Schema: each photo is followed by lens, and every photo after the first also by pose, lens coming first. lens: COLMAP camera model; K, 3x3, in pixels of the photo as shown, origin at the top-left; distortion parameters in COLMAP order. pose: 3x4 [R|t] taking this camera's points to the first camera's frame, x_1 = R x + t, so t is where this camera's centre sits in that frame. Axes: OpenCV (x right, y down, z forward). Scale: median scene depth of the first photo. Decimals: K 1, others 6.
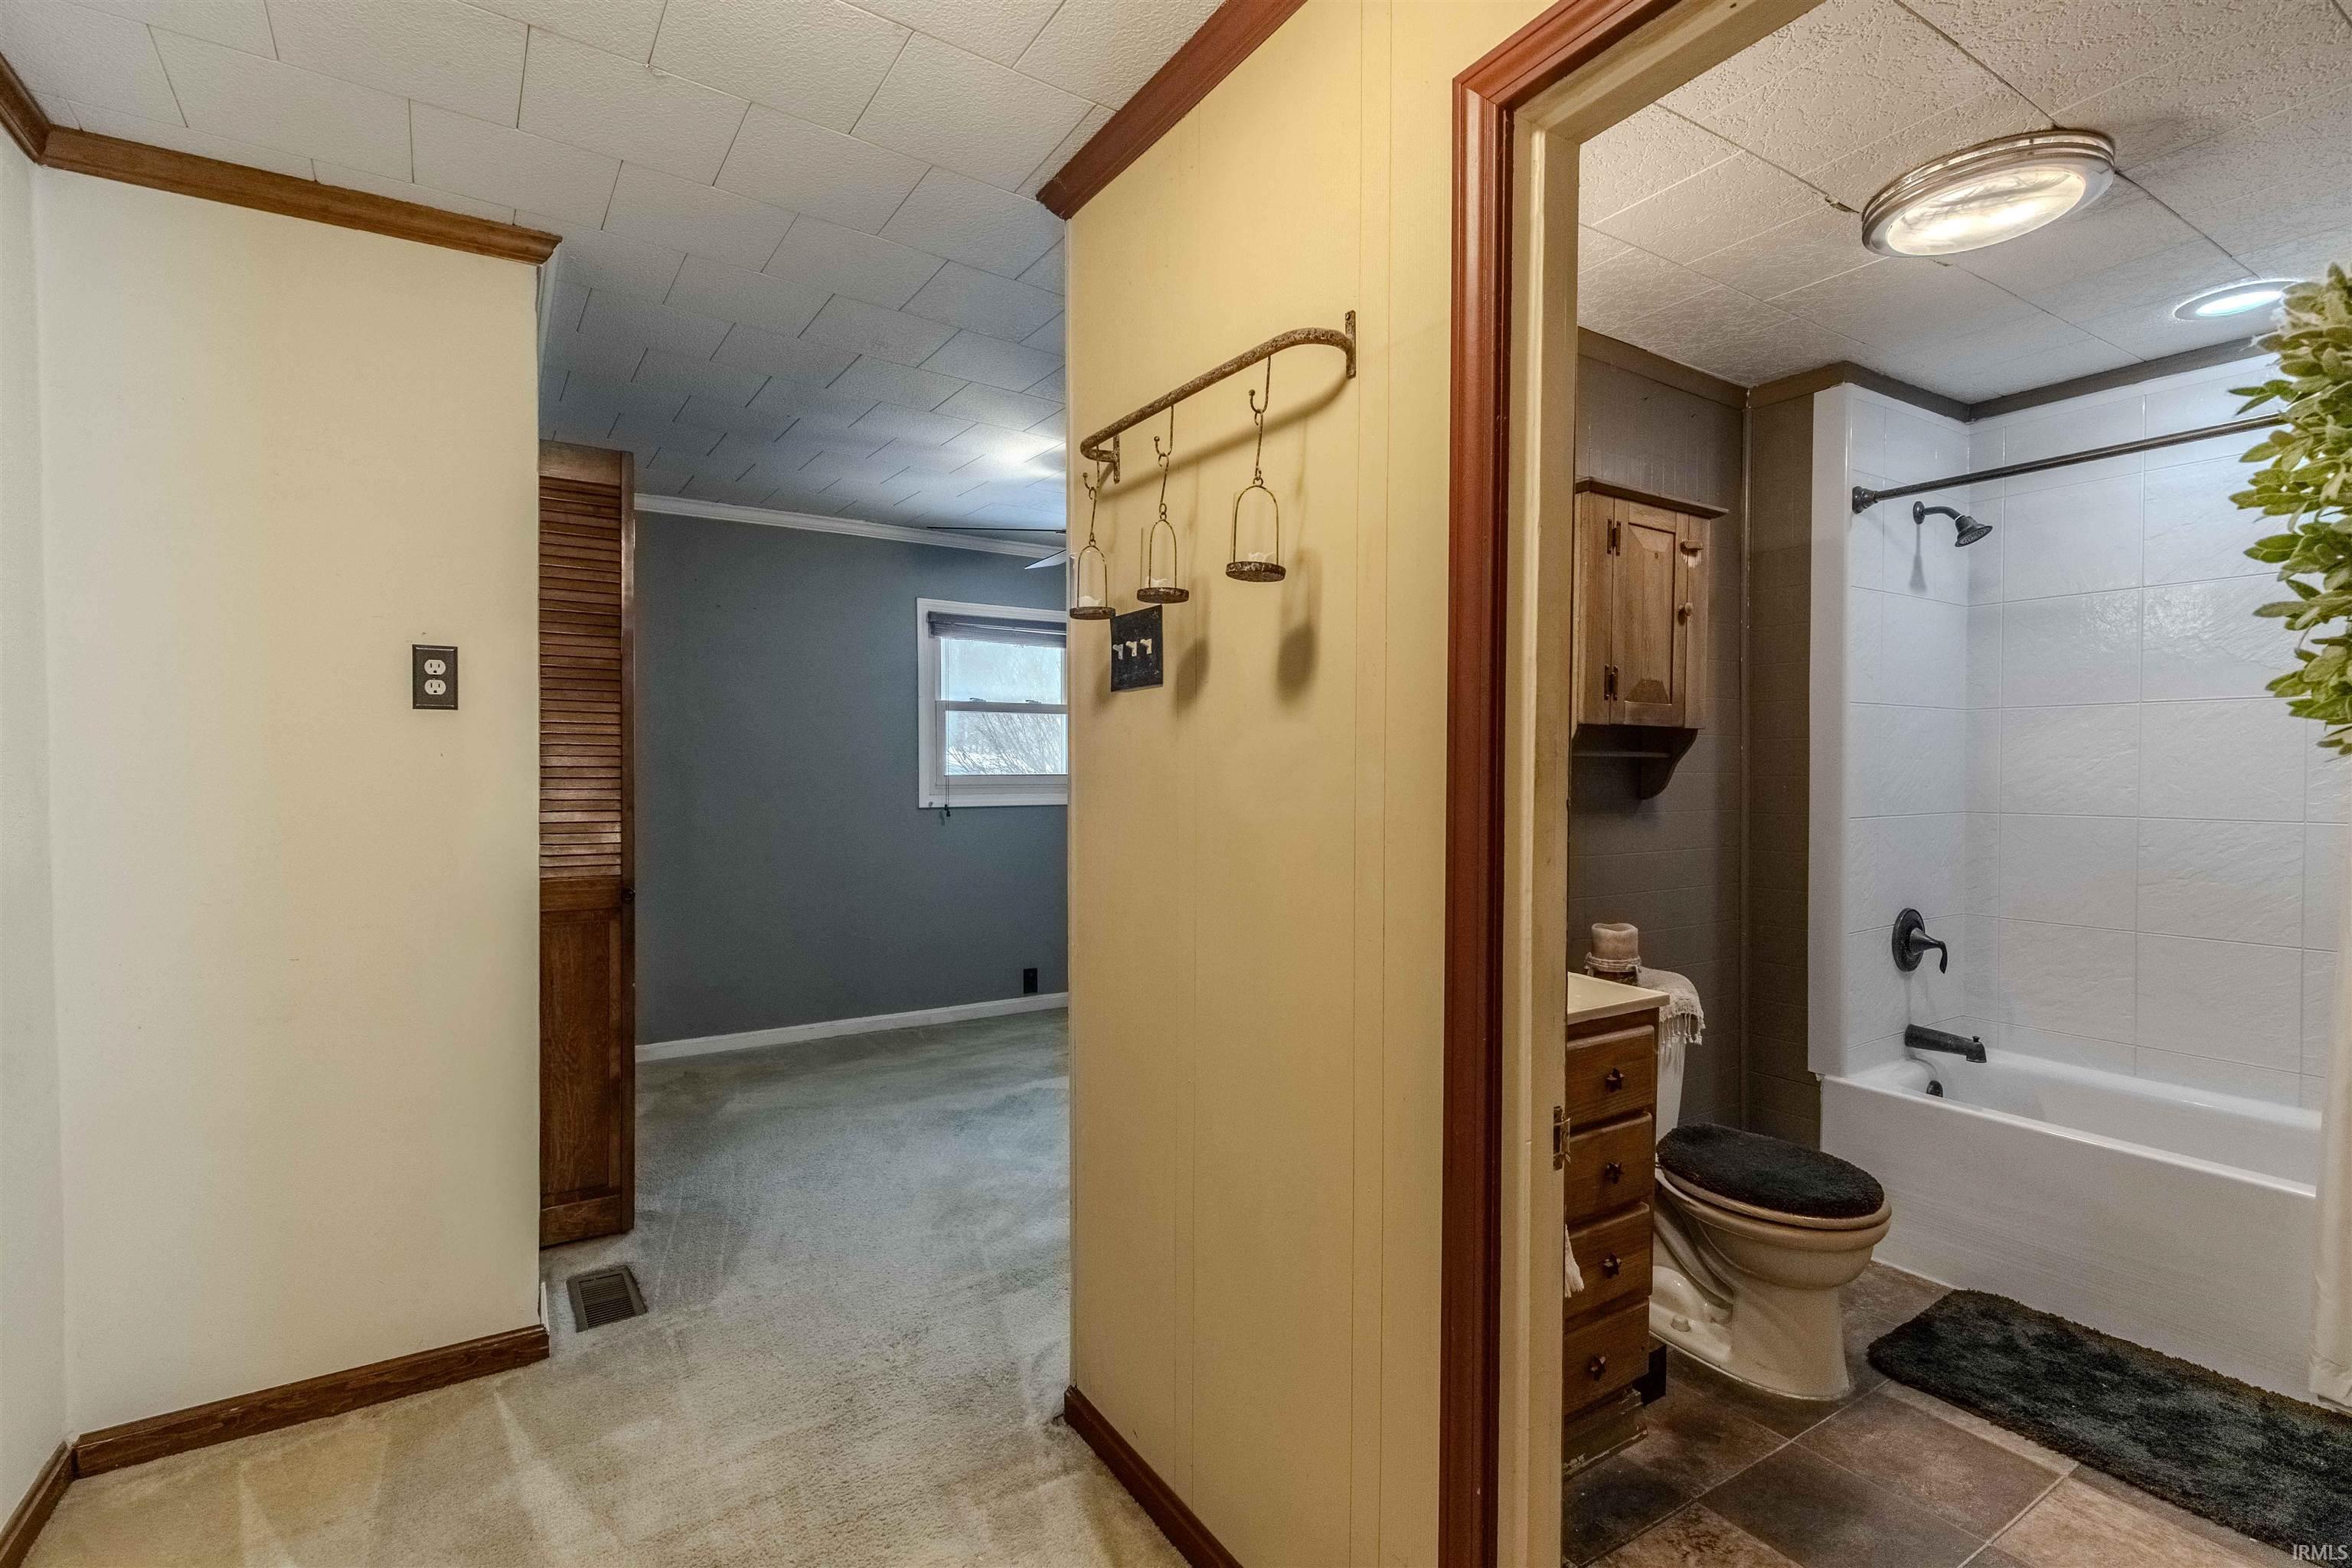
lens RADIAL K [[1065.9, 0, 1156.9], [0, 1065.9, 782.9], [0, 0, 1]] dist [0.006580, -0.000045]
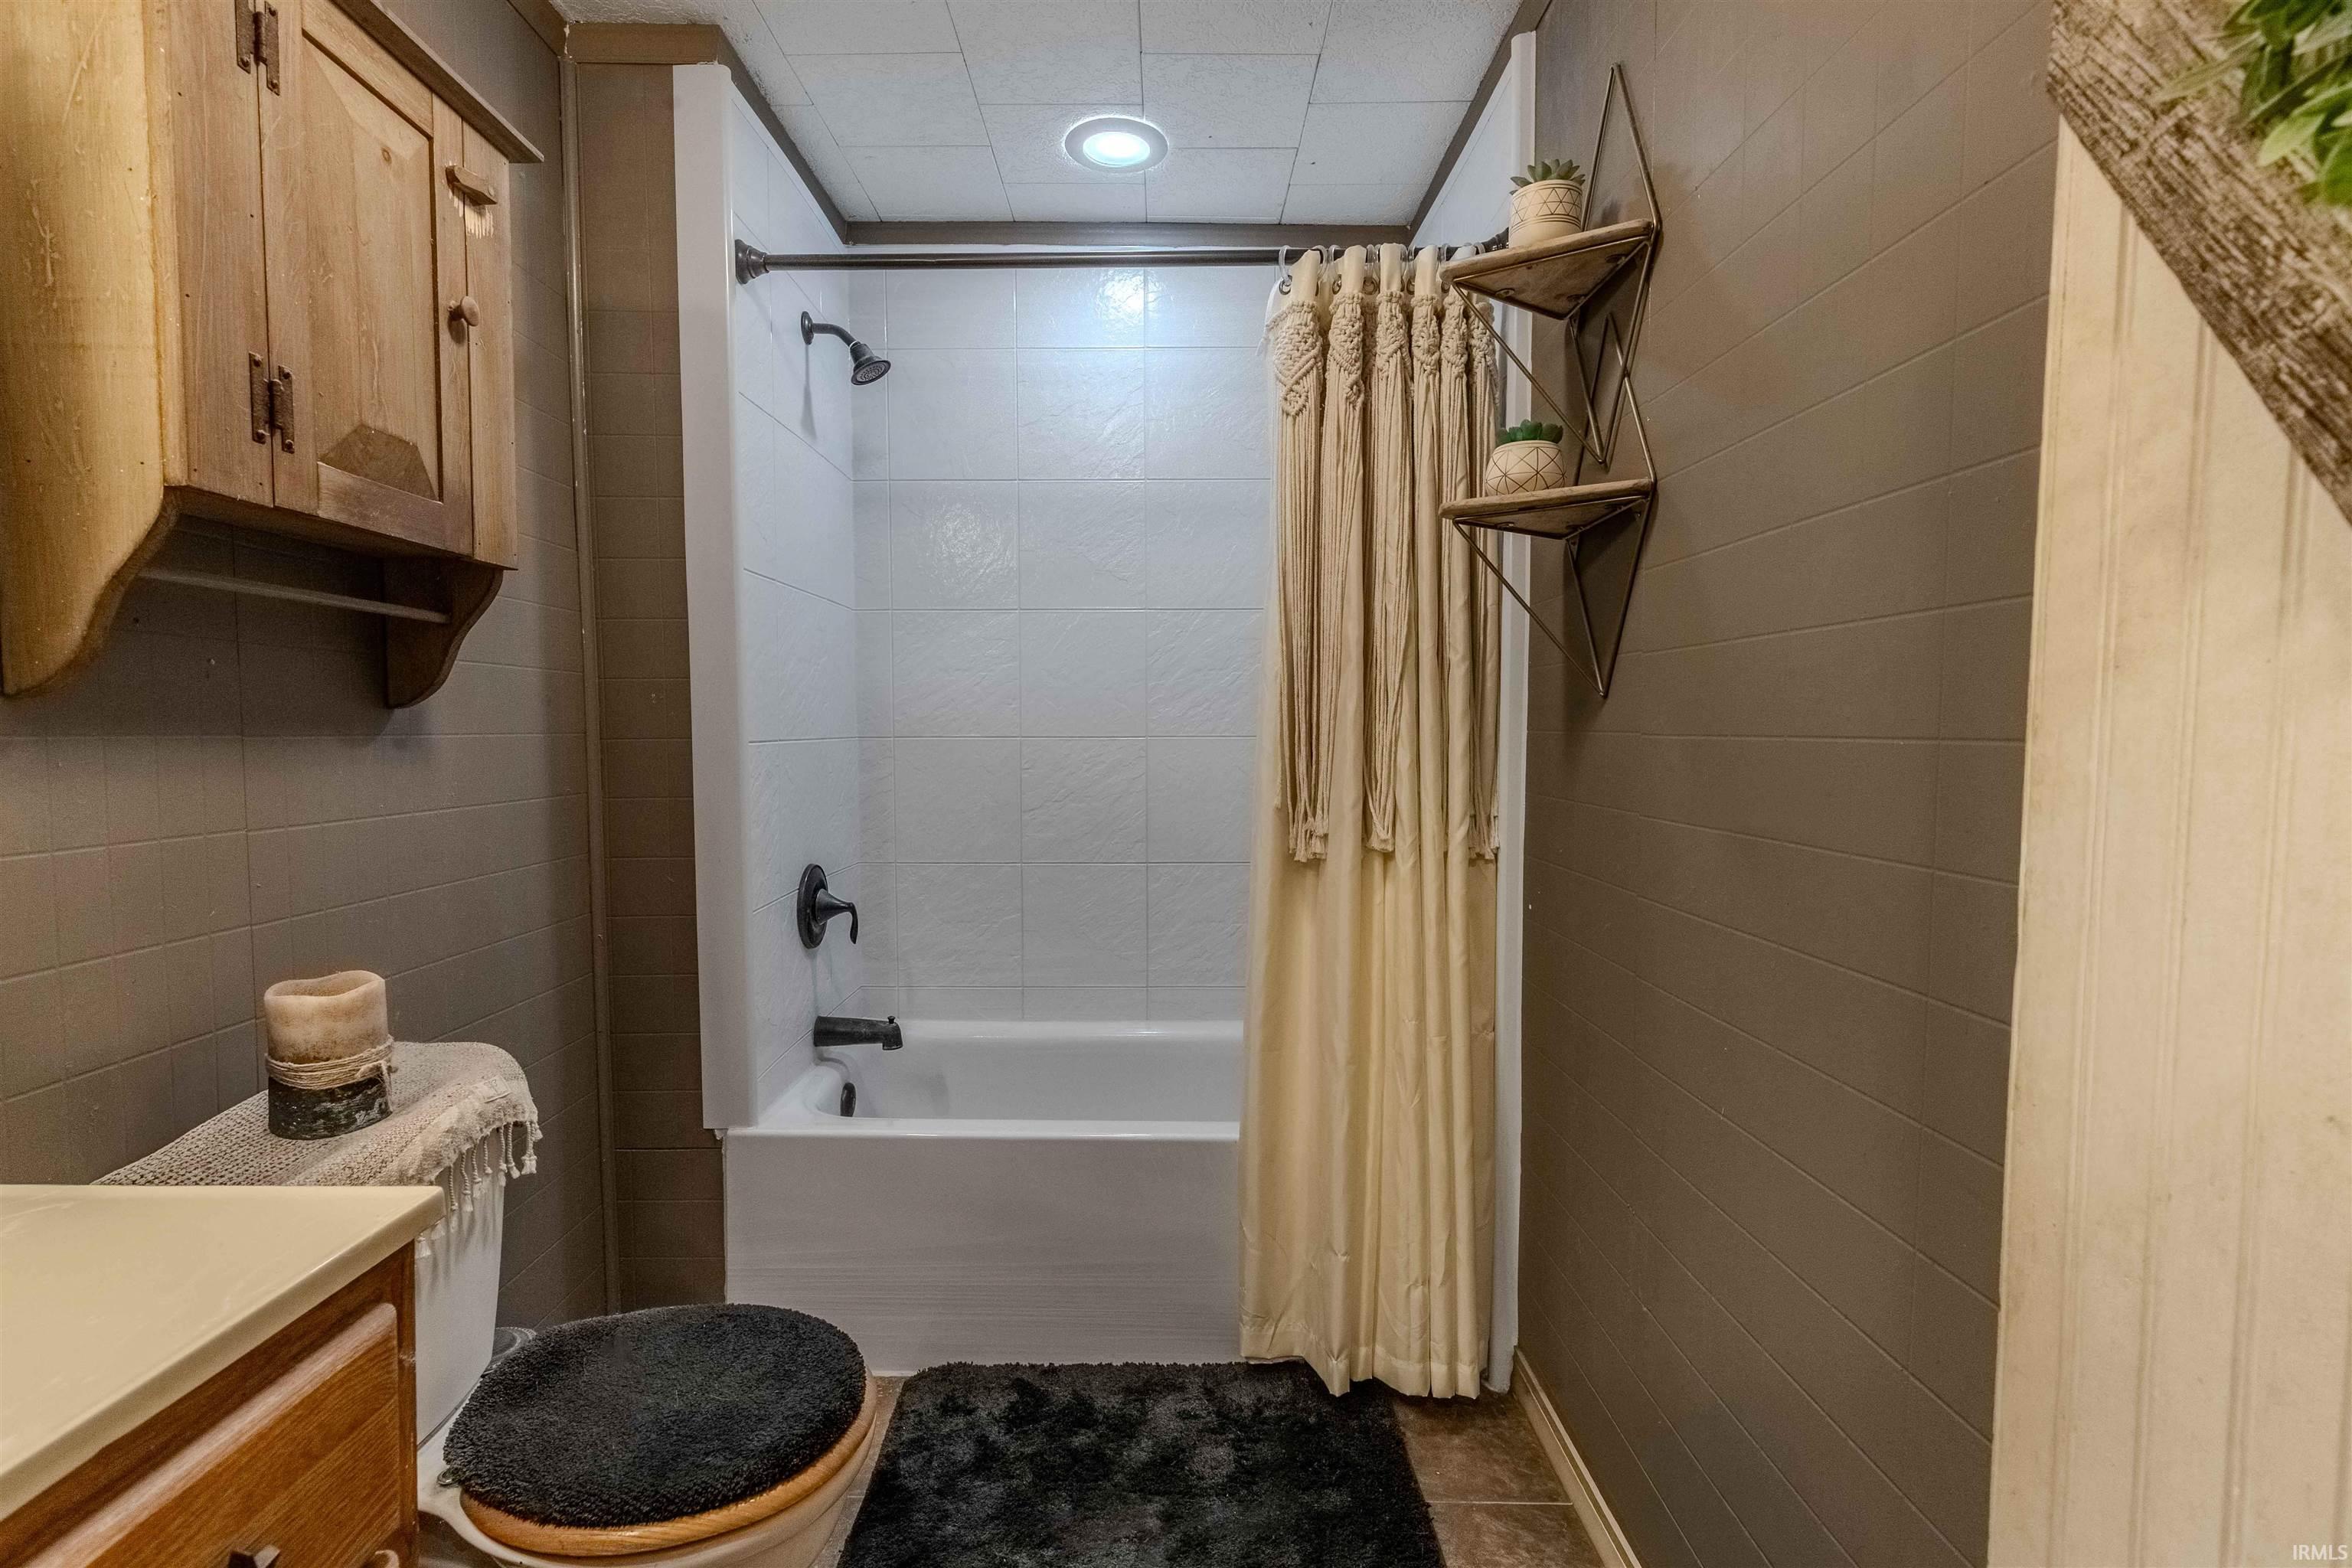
lens RADIAL K [[1065.9, 0, 1156.9], [0, 1065.9, 782.9], [0, 0, 1]] dist [0.006580, -0.000045]
pose [[0.534628, -0.047293, 0.843763, 0.238553], [0.016088, 0.998822, 0.045791, 0.035141], [-0.844935, -0.010906, 0.534758, 0.463180]]
